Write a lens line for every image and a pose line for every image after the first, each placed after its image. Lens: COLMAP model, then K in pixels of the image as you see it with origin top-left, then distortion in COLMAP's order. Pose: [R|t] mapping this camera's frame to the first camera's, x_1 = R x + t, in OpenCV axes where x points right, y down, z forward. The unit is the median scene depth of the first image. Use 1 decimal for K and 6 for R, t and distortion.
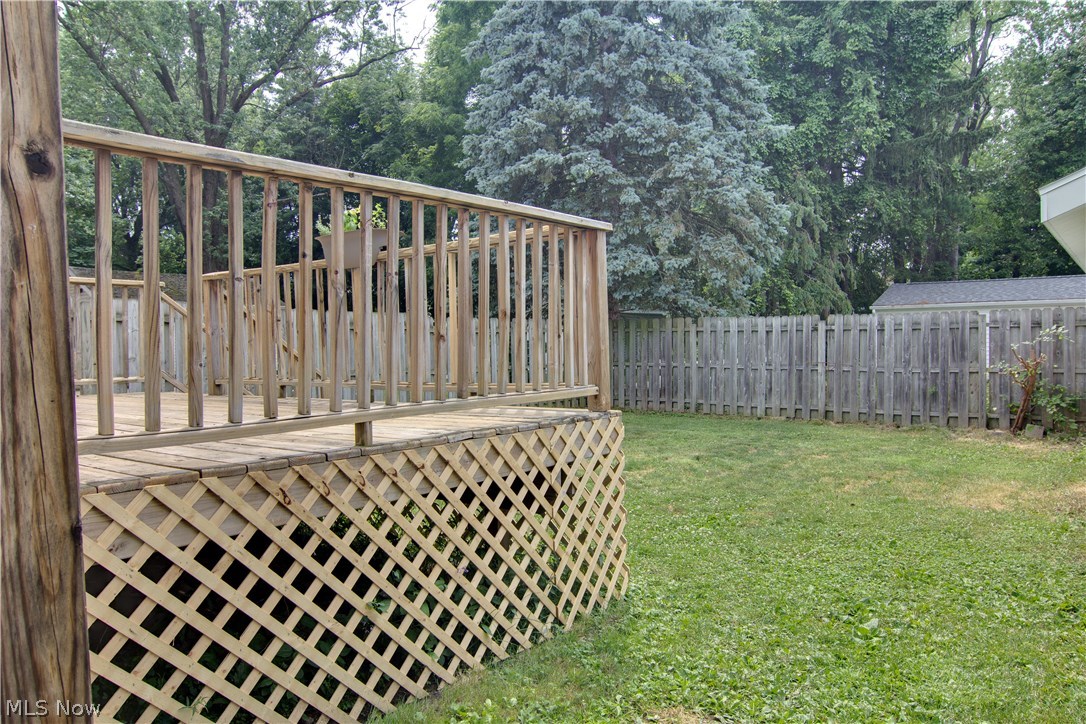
lens RADIAL K [[634.6, 0, 544.0], [0, 634.6, 355.7], [0, 0, 1]] dist [-0.023515, -0.000493]
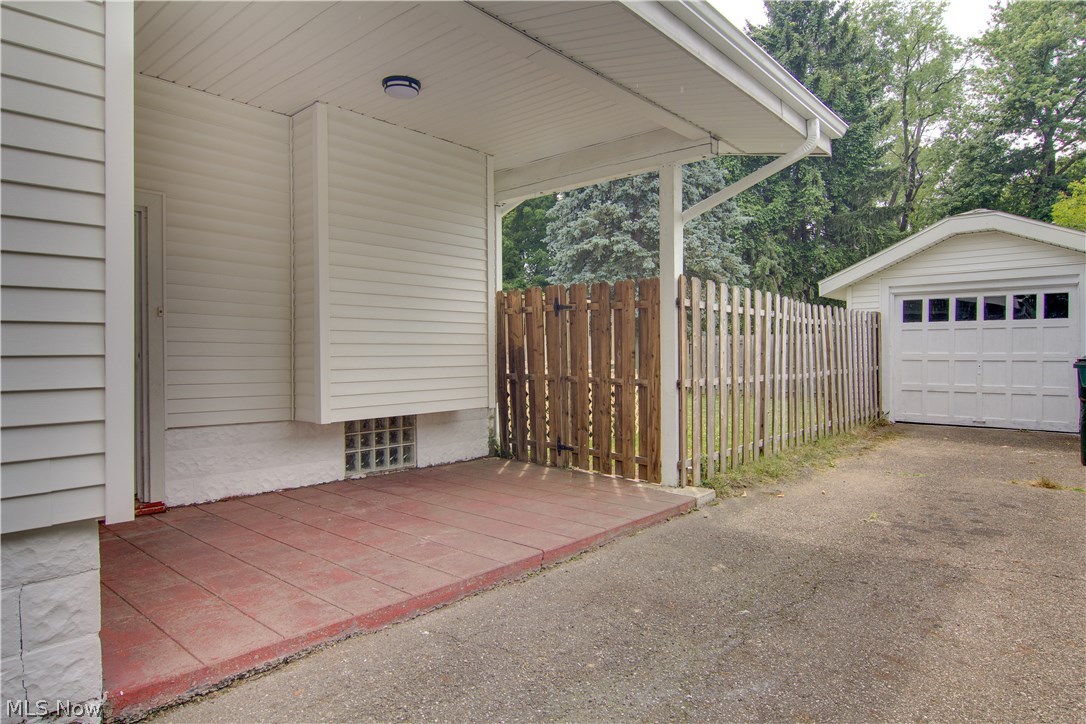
lens RADIAL K [[634.6, 0, 544.0], [0, 634.6, 355.7], [0, 0, 1]] dist [-0.023515, -0.000493]
pose [[0.998481, 0.006390, -0.054727, -0.045143], [-0.007574, 0.999741, -0.021456, 0.028322], [0.054575, 0.021838, 0.998271, -0.642100]]
